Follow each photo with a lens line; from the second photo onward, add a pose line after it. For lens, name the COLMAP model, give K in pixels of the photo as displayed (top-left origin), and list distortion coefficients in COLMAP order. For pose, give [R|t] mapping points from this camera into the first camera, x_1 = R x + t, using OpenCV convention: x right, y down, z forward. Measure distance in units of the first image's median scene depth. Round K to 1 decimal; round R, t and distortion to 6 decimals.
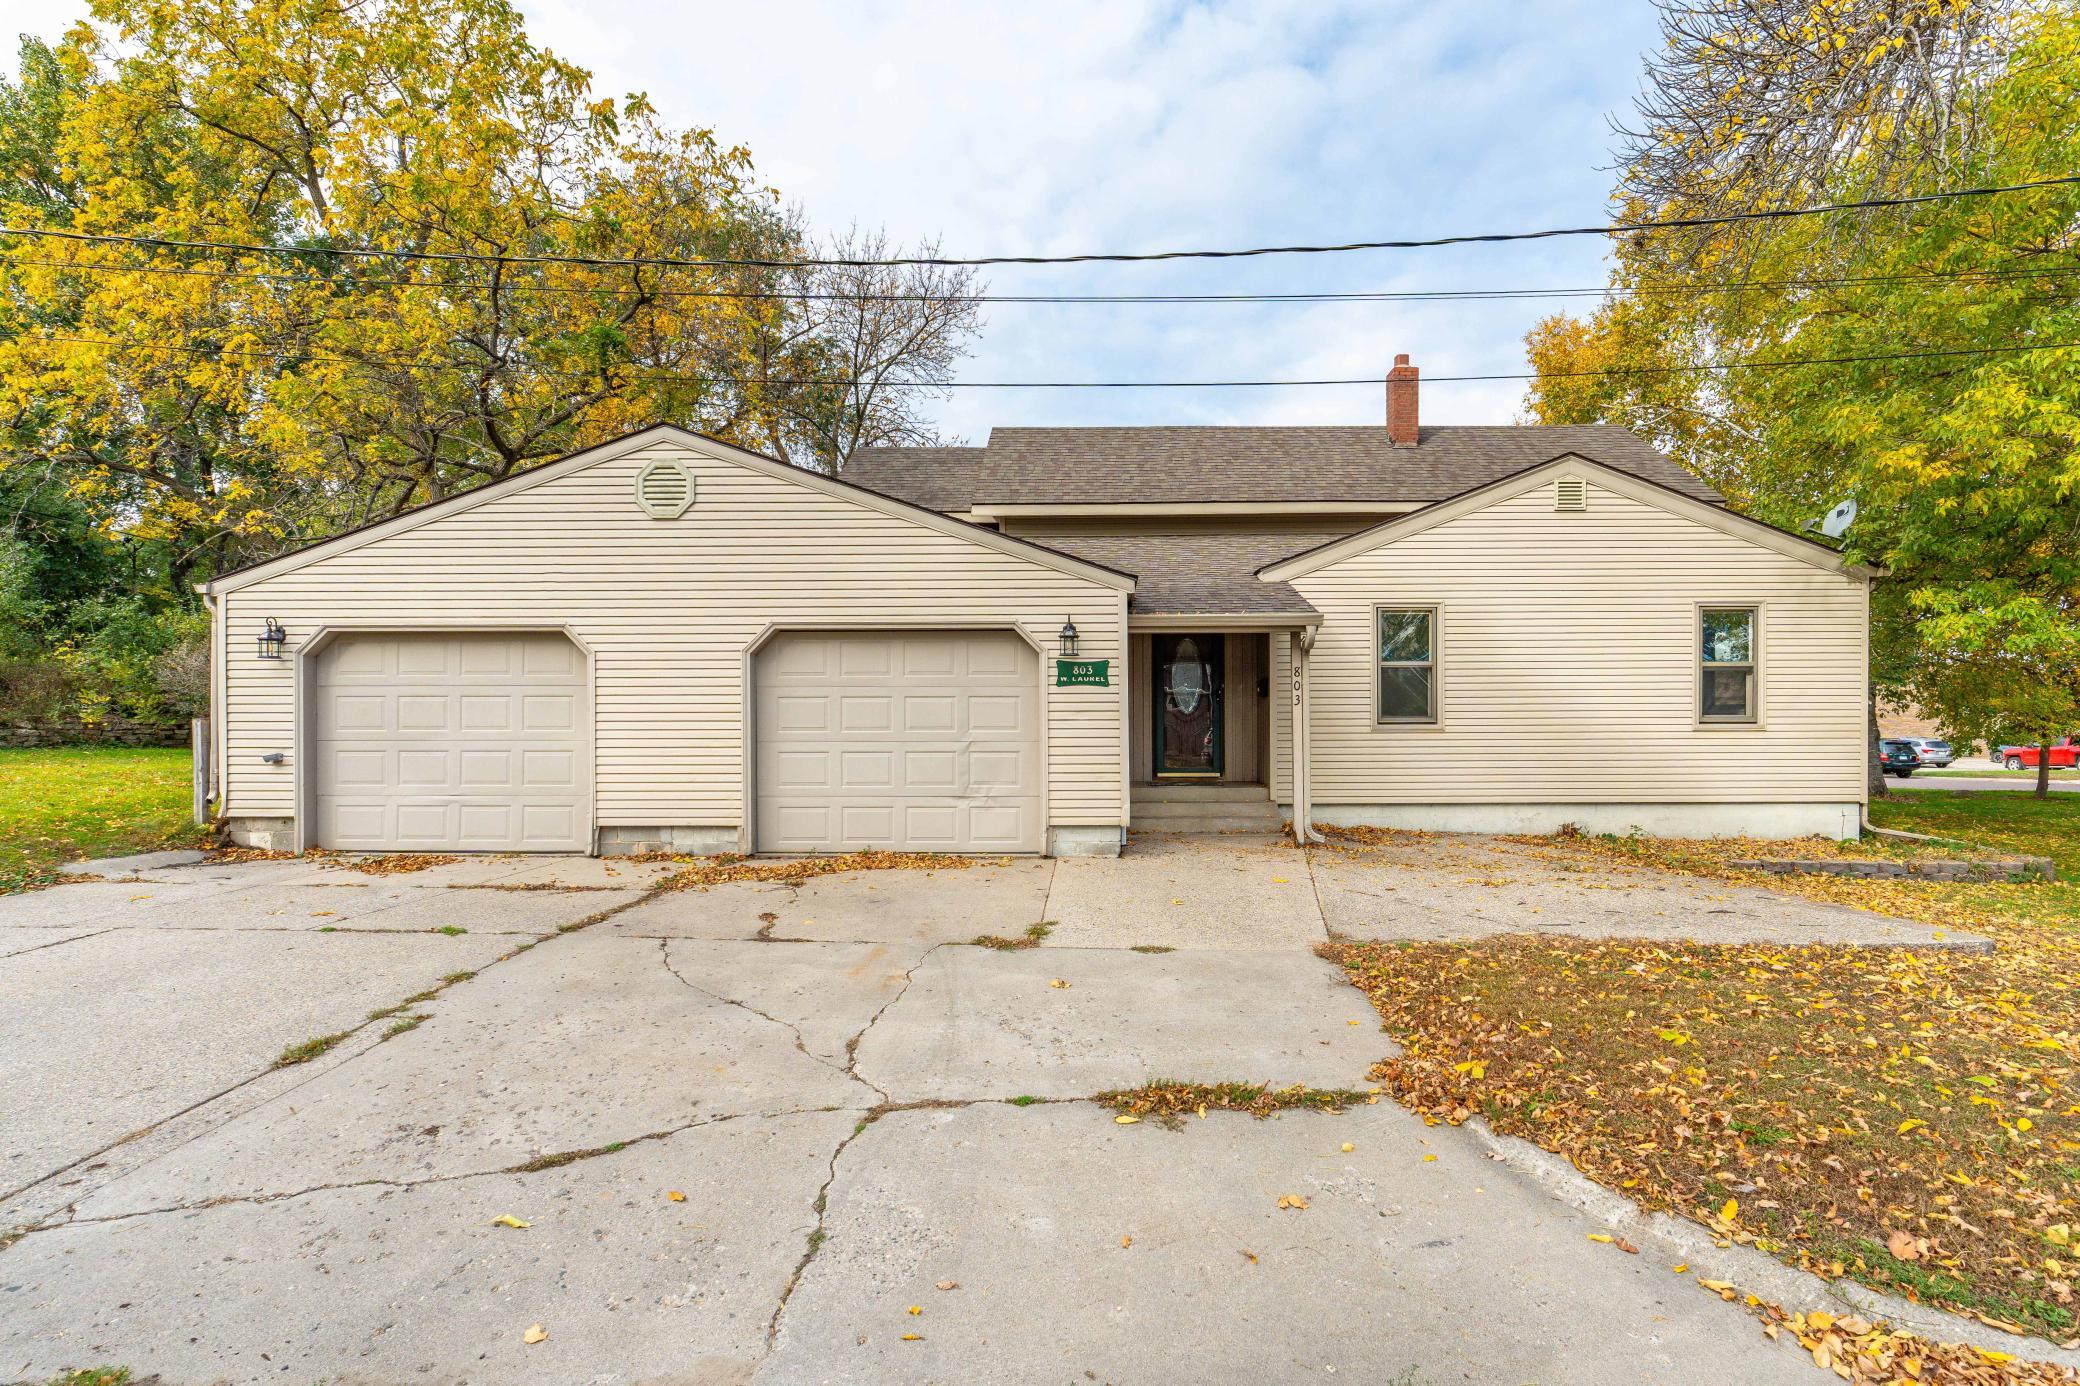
lens RADIAL K [[979.7, 0, 1098.5], [0, 979.7, 724.3], [0, 0, 1]] dist [-0.001104, 0.000357]
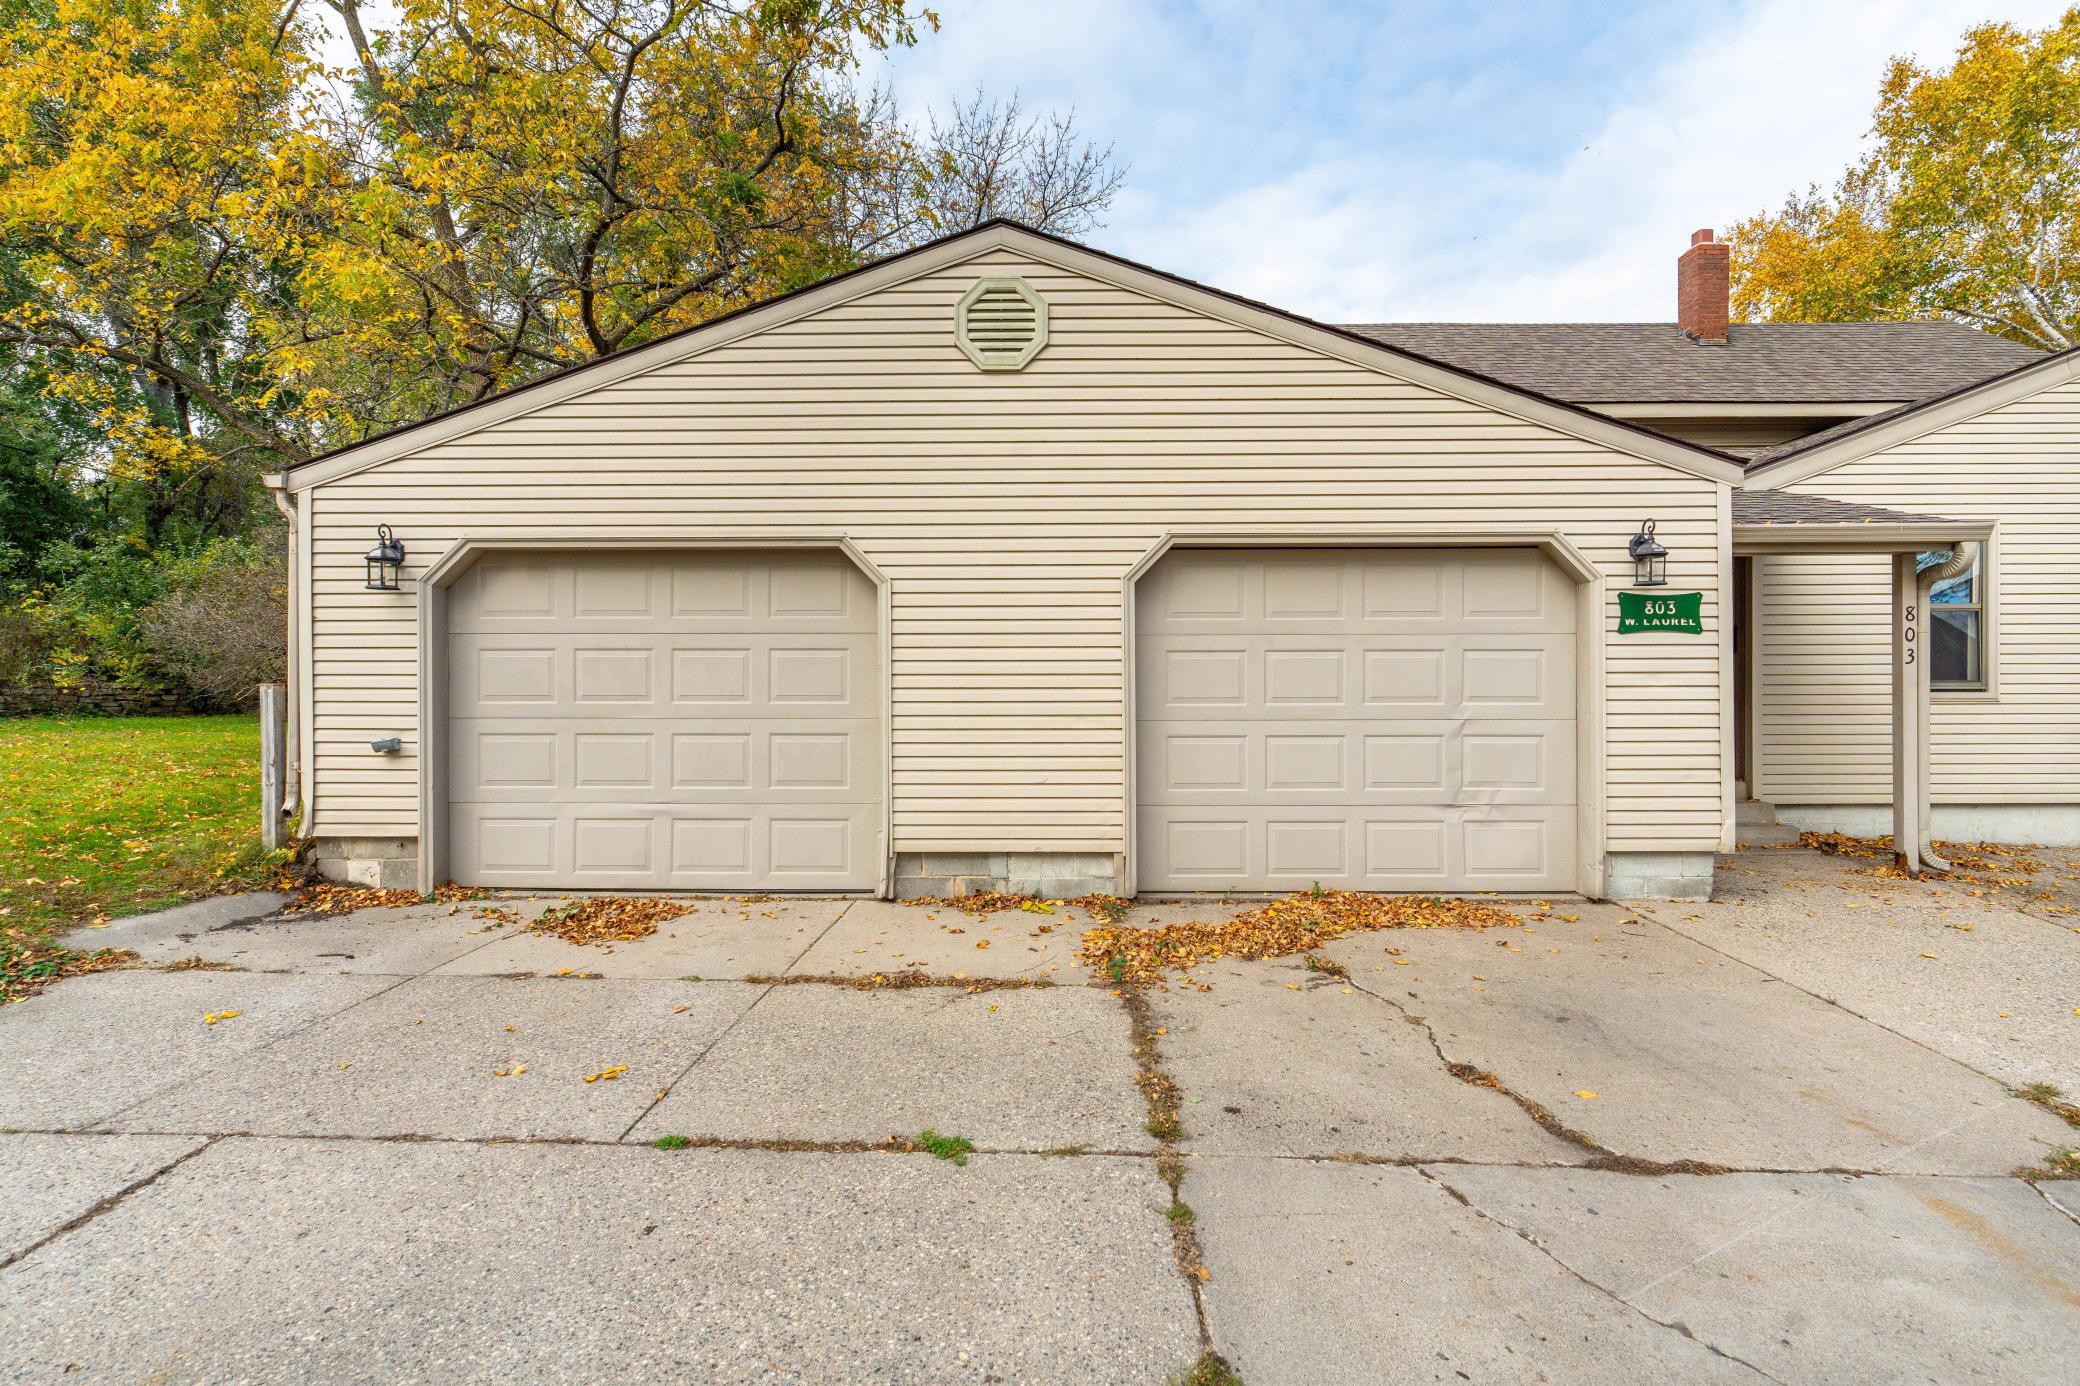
lens RADIAL K [[973.5, 0, 1046.3], [0, 973.5, 687.2], [0, 0, 1]] dist [-0.000876, 0.000015]
pose [[1.000000, 0.000404, -0.000533, -0.399971], [-0.000404, 1.000000, -0.000168, -0.003605], [0.000533, 0.000168, 1.000000, 0.354188]]
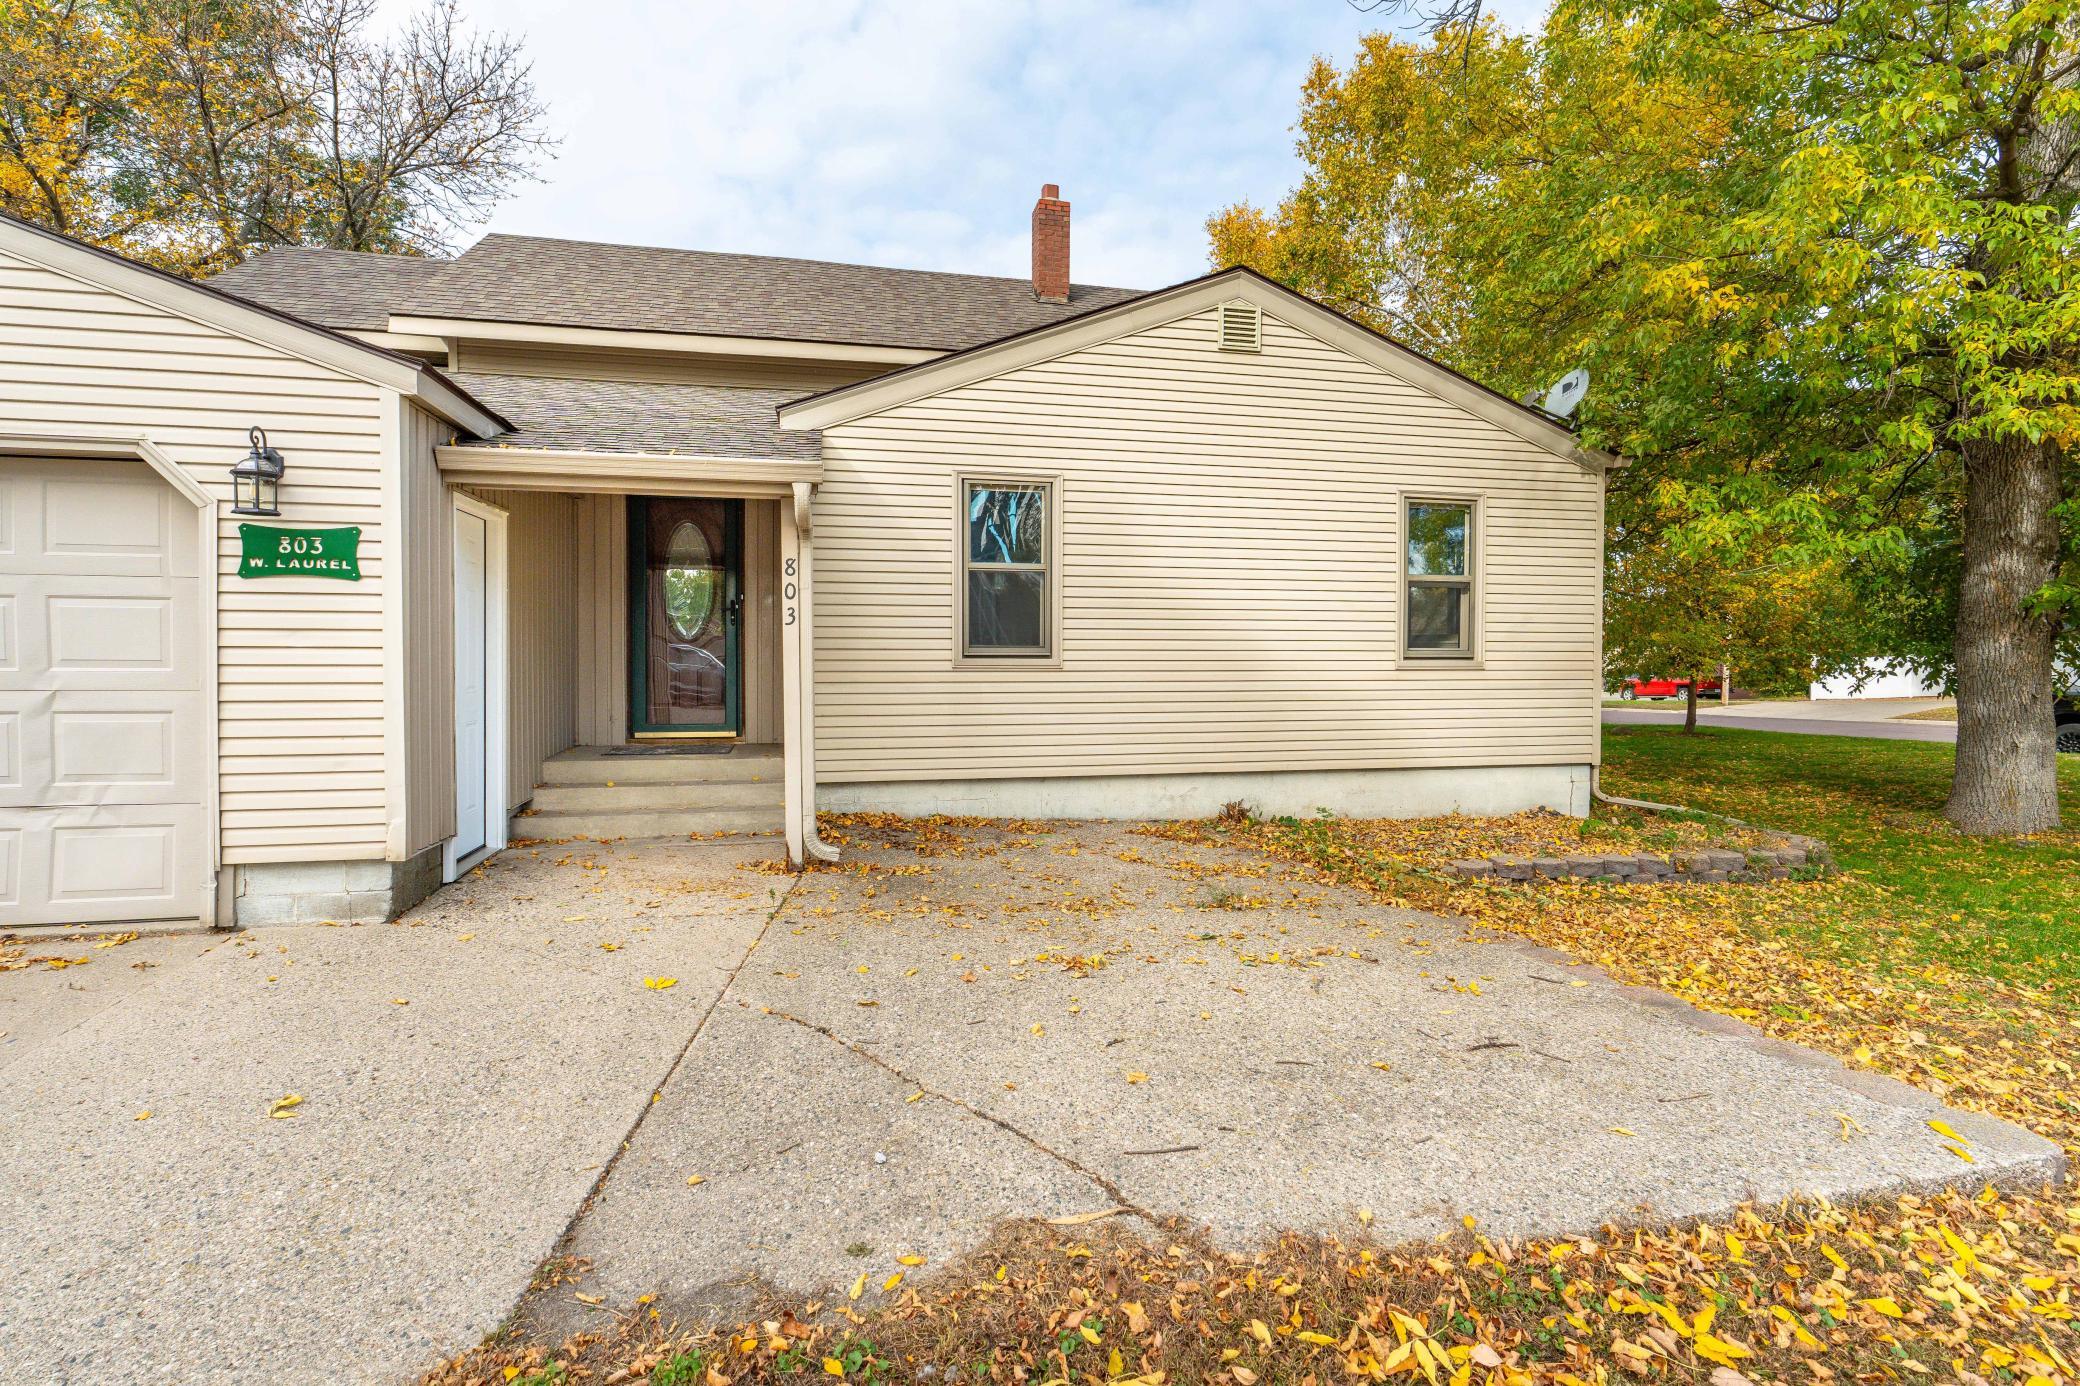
lens RADIAL K [[959.8, 0, 1028.5], [0, 959.8, 660.7], [0, 0, 1]] dist [-0.001407, -0.000233]
pose [[0.977185, 0.004754, 0.212336, 0.229639], [-0.006374, 0.999956, 0.006945, -0.003476], [-0.212294, -0.008140, 0.977172, 0.437910]]
